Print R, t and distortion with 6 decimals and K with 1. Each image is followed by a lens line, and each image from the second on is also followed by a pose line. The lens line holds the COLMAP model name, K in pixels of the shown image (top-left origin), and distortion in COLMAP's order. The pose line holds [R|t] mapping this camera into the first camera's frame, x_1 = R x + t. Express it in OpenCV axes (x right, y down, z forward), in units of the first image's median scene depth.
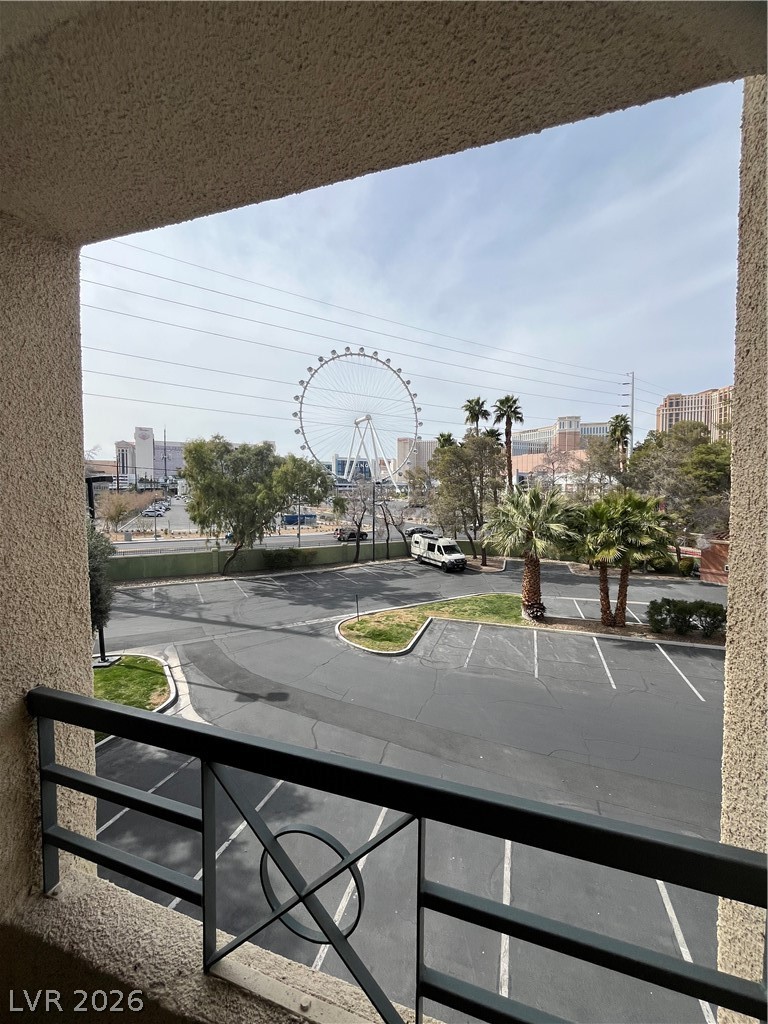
lens RADIAL K [[414.1, 0, 386.3], [0, 414.1, 509.8], [0, 0, 1]] dist [-0.005026, -0.000813]
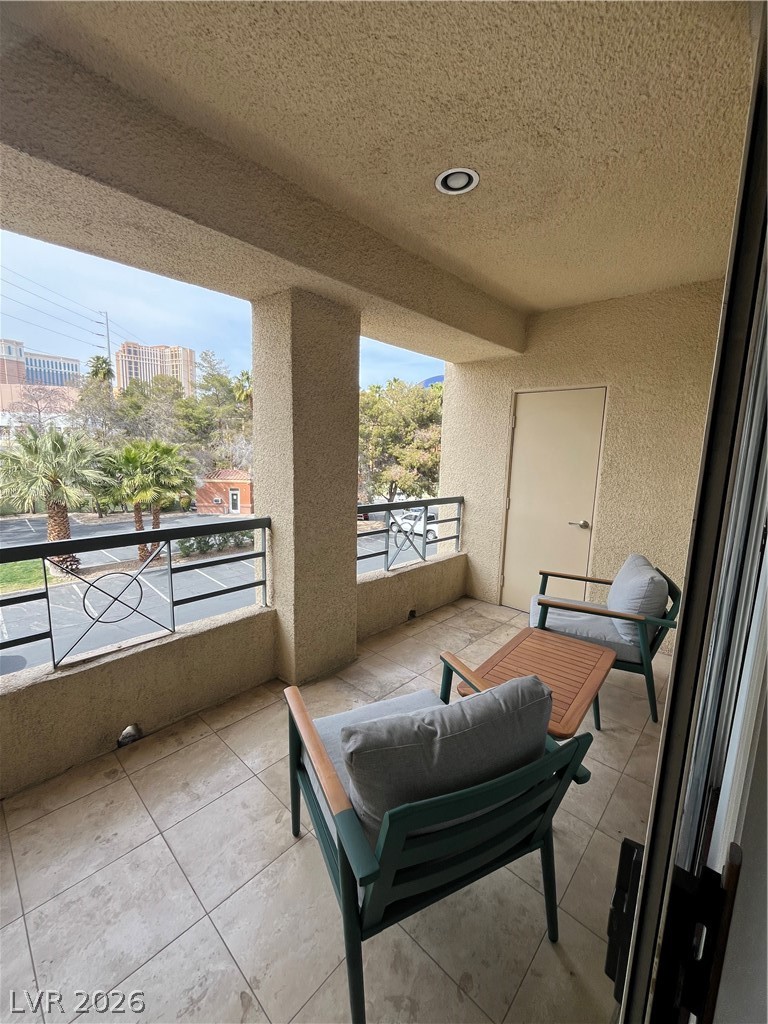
lens RADIAL K [[414.1, 0, 382.4], [0, 414.1, 512.0], [0, 0, 1]] dist [-0.005026, -0.000813]
pose [[0.414148, -0.124892, 0.901600, -0.175894], [0.004825, 0.990829, 0.135036, 0.004704], [-0.910197, -0.051574, 0.410953, -0.017288]]
